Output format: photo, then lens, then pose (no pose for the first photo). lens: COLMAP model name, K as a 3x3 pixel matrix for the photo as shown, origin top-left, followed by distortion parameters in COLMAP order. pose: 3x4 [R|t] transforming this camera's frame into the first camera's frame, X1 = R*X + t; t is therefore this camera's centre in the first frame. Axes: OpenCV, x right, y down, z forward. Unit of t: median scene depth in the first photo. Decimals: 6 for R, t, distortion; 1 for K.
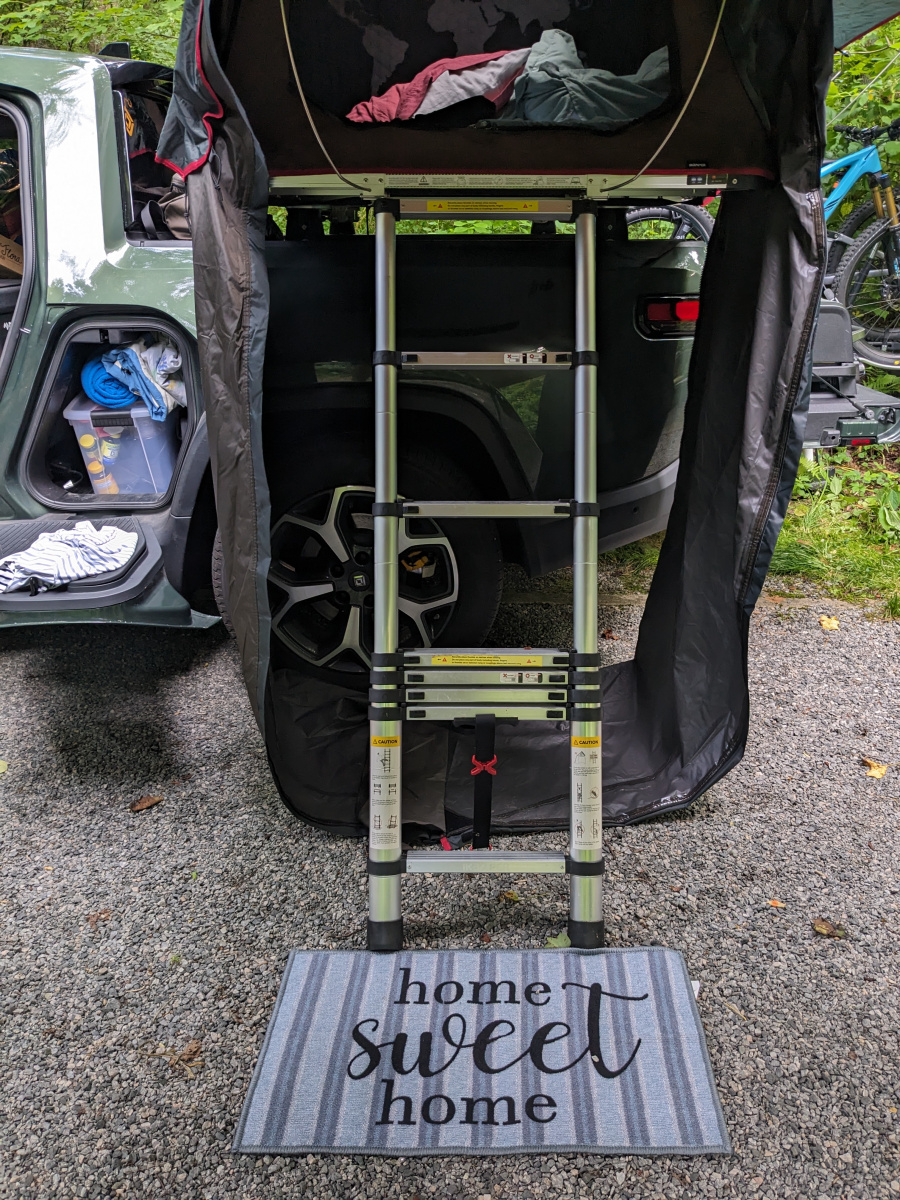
lens RADIAL K [[945.9, 0, 450.7], [0, 945.9, 601.6], [0, 0, 1]] dist [-0.007214, -0.026832]
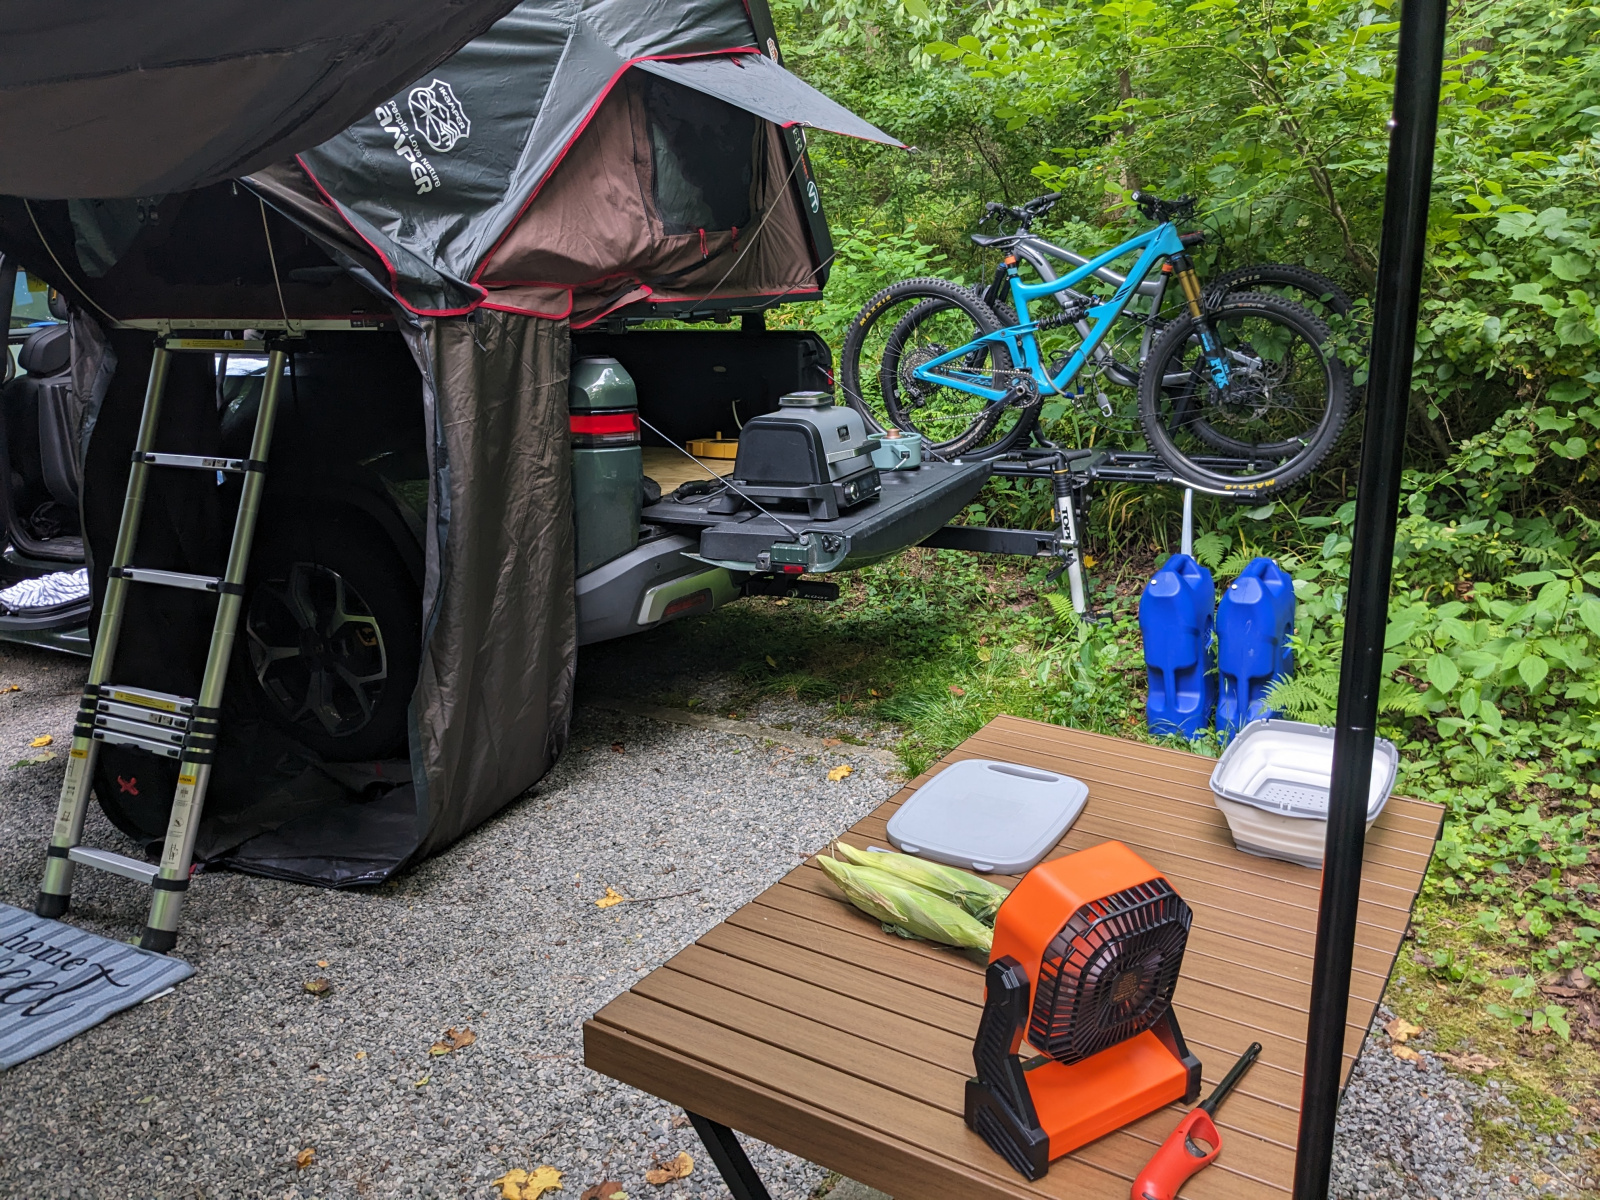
lens RADIAL K [[1261.1, 0, 799.2], [0, 1261.1, 596.2], [0, 0, 1]] dist [-0.007214, -0.026832]
pose [[0.906168, 0.101037, -0.410671, 1.471318], [-0.148860, 0.985102, -0.086104, -0.057961], [0.395853, 0.139158, 0.907709, -0.170659]]
